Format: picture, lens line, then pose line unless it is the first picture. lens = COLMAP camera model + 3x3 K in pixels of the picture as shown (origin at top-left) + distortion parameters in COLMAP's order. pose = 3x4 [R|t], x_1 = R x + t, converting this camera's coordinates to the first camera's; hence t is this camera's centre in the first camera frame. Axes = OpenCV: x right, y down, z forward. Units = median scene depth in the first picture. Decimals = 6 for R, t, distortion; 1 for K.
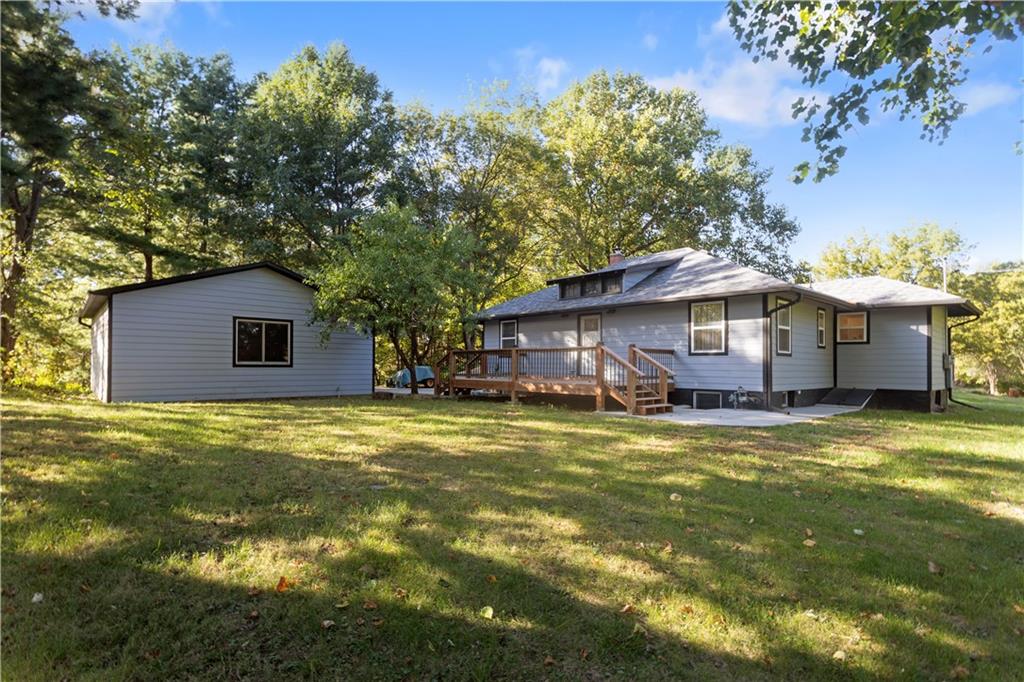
lens RADIAL K [[507.5, 0, 511.6], [0, 507.5, 365.8], [0, 0, 1]] dist [-0.000138, -0.000086]
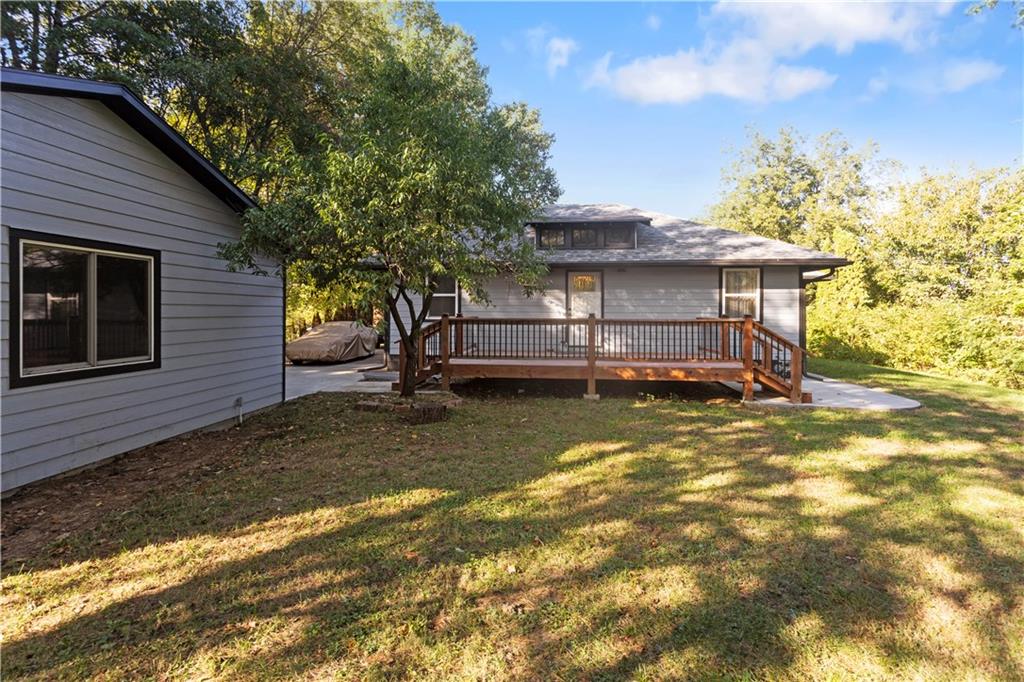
lens RADIAL K [[482.4, 0, 508.4], [0, 482.4, 334.2], [0, 0, 1]] dist [-0.000792, -0.000377]
pose [[0.755448, -0.035093, 0.654268, -0.511704], [0.000089, 0.998570, 0.053459, -0.048005], [-0.655209, -0.040327, 0.754371, 0.570547]]
